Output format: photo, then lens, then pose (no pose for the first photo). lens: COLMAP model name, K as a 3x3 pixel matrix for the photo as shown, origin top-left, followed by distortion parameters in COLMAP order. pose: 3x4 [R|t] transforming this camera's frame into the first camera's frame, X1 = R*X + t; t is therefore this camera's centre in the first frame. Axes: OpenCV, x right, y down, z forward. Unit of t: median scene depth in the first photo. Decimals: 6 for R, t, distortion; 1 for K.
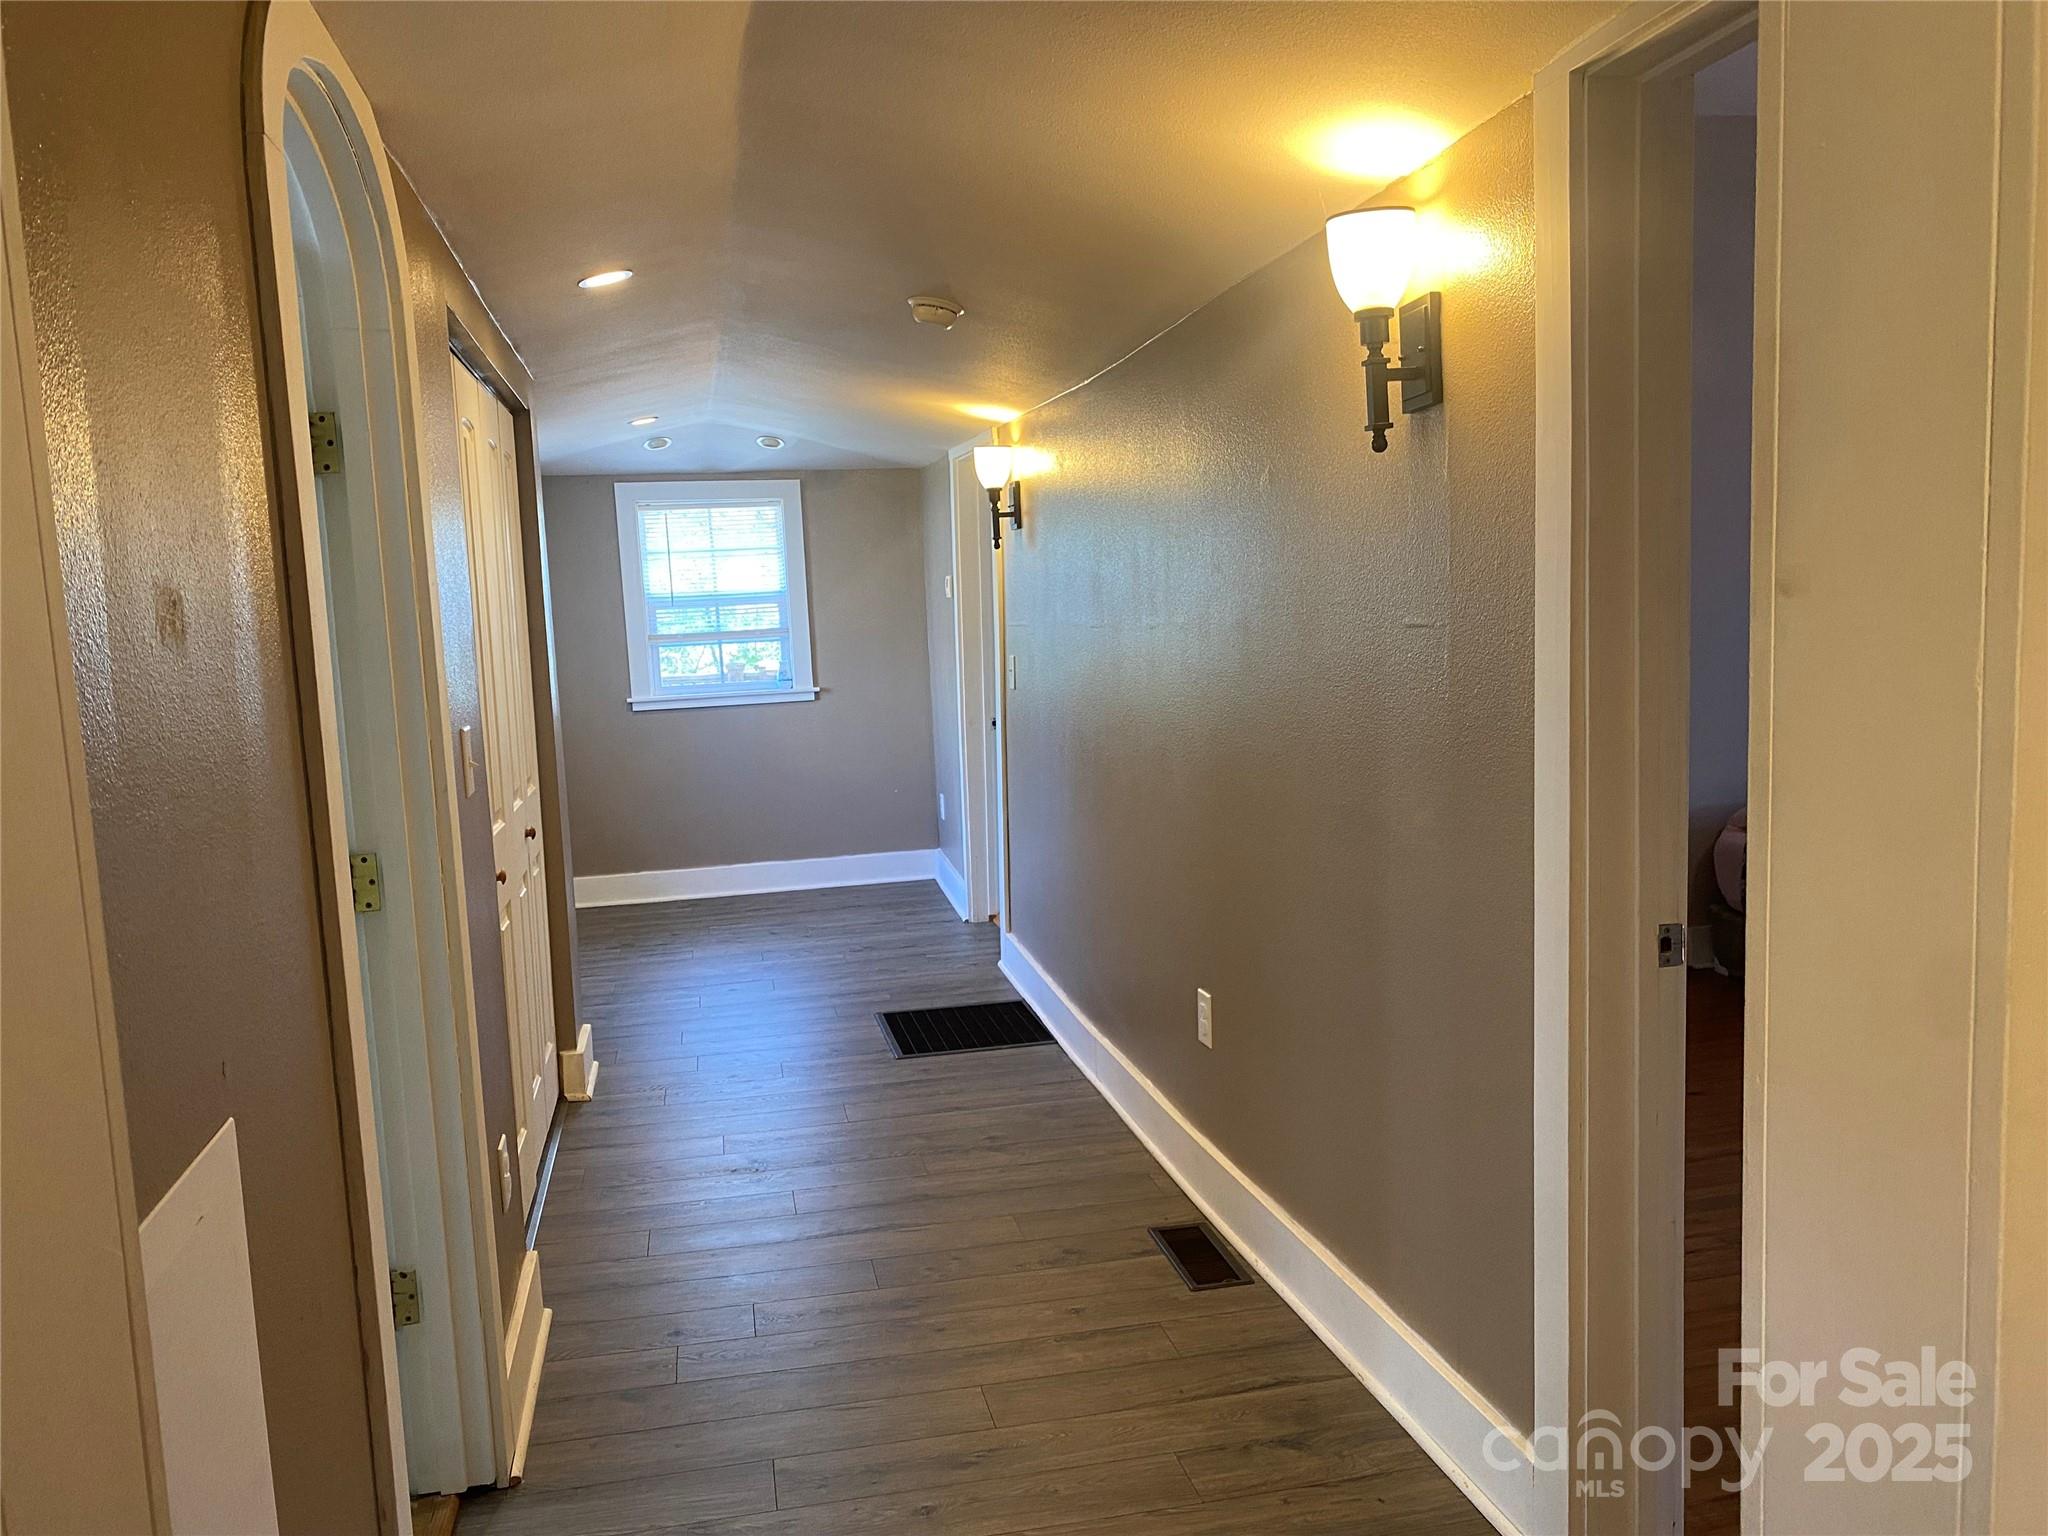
lens RADIAL K [[1543.0, 0, 987.2], [0, 1543.0, 770.6], [0, 0, 1]] dist [0.001819, 0.000388]
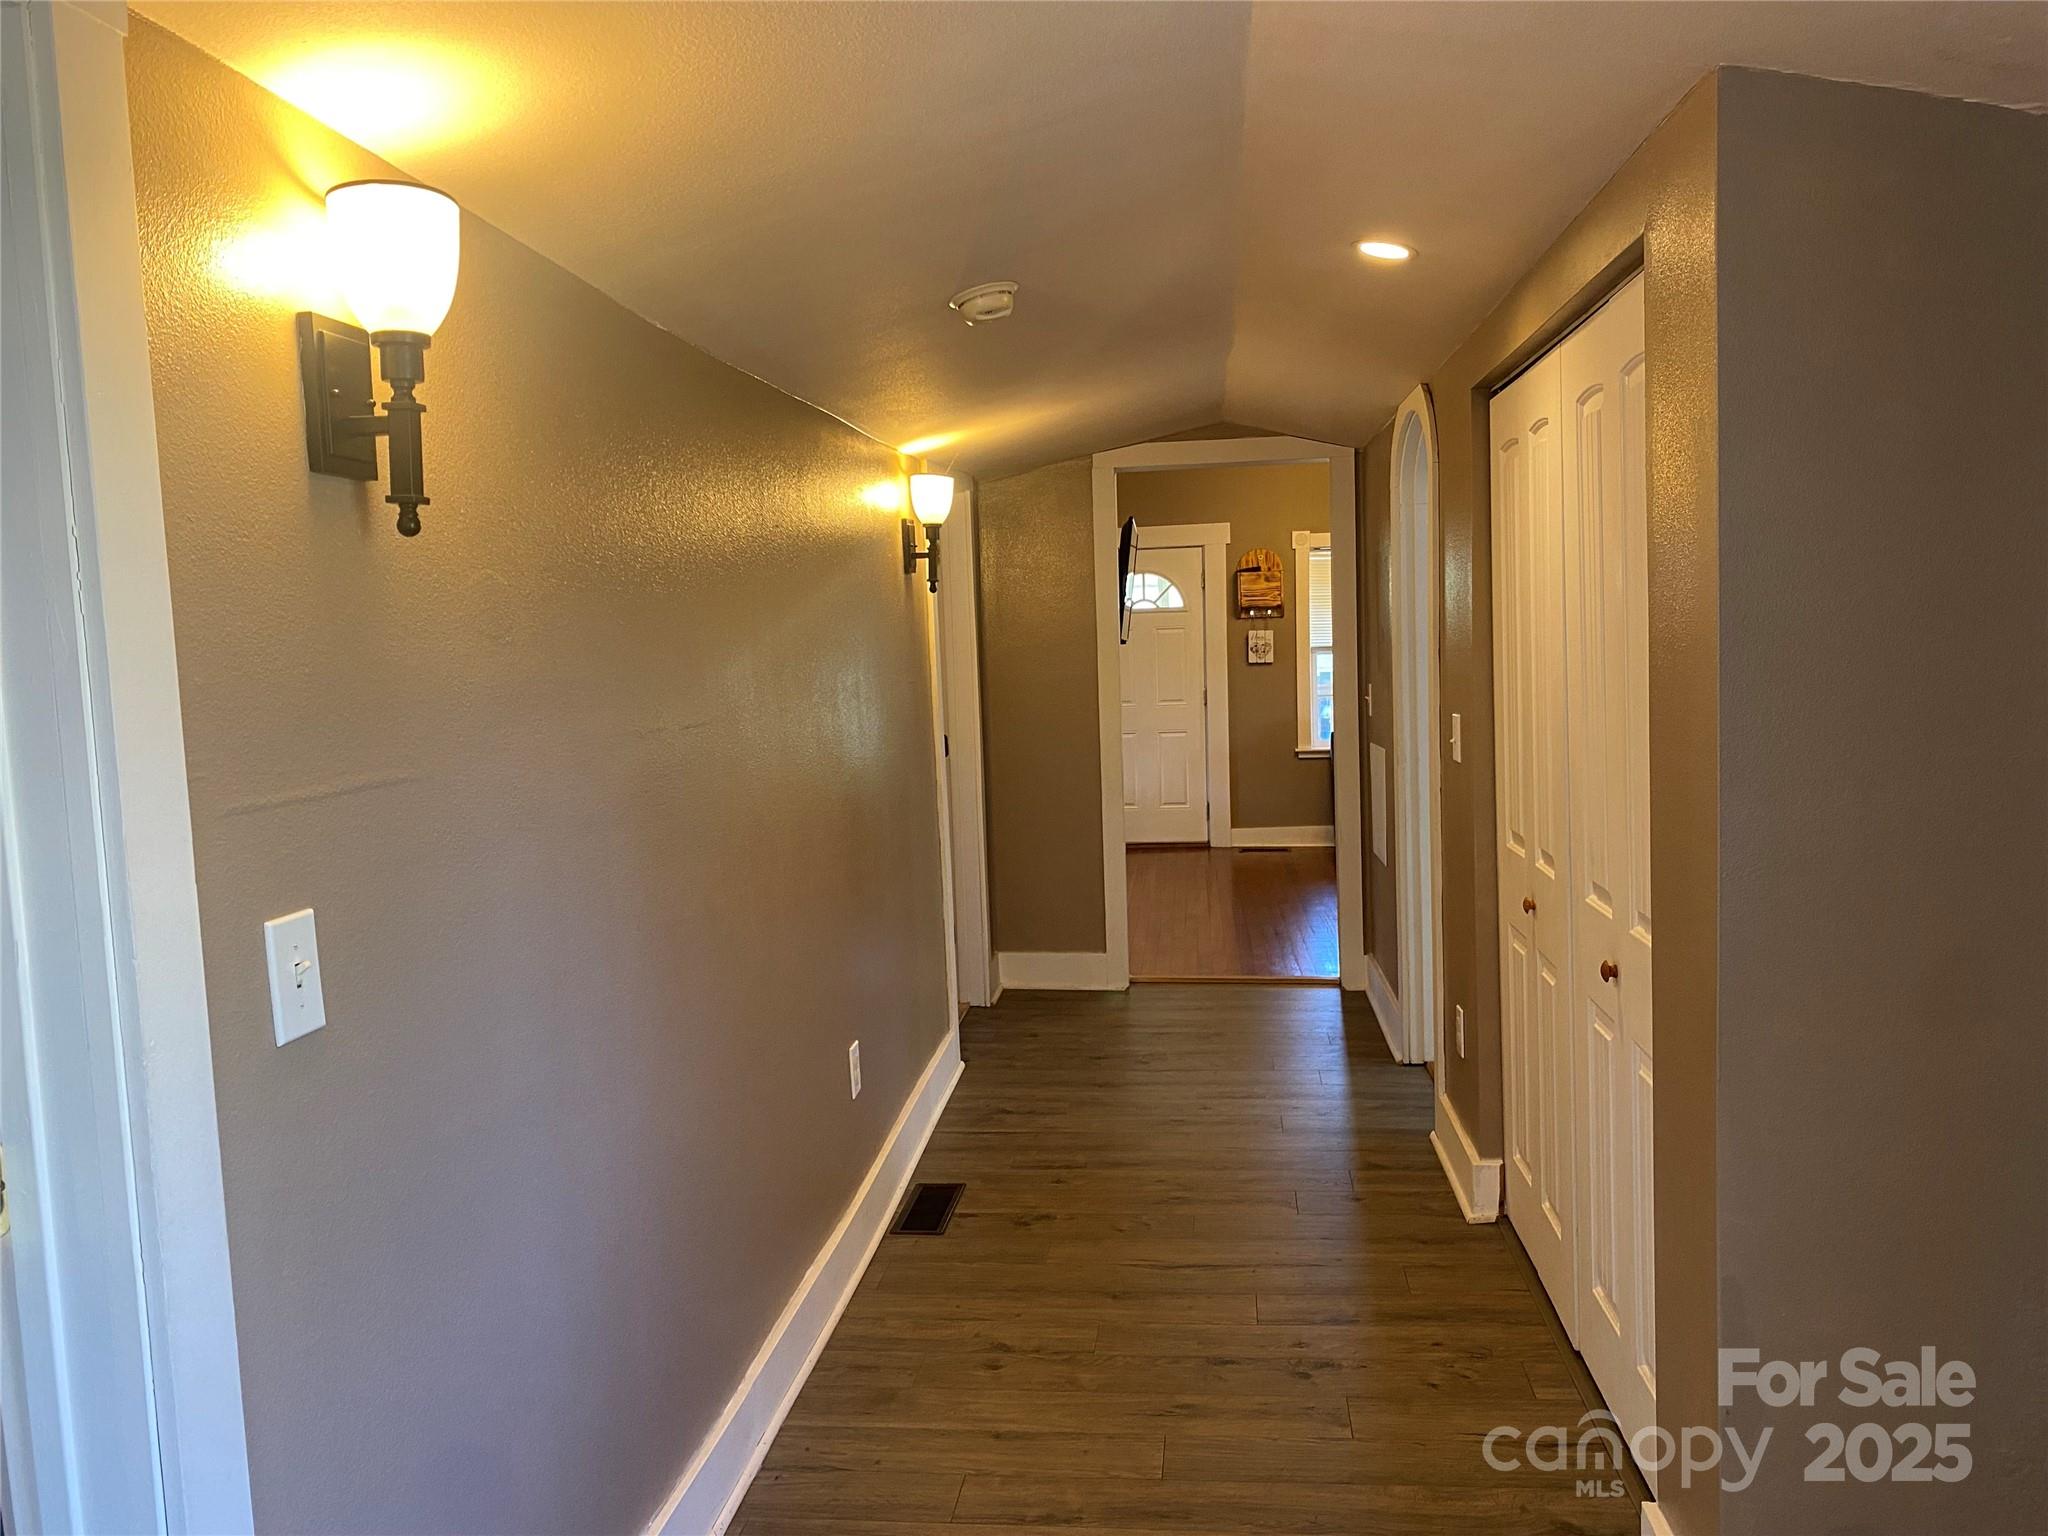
lens RADIAL K [[1543.0, 0, 987.2], [0, 1543.0, 770.6], [0, 0, 1]] dist [0.001819, 0.000388]
pose [[-0.941295, 0.063347, 0.331589, -0.302614], [0.126990, 0.976535, 0.173931, -0.209544], [-0.312790, 0.205829, -0.927252, 1.866352]]
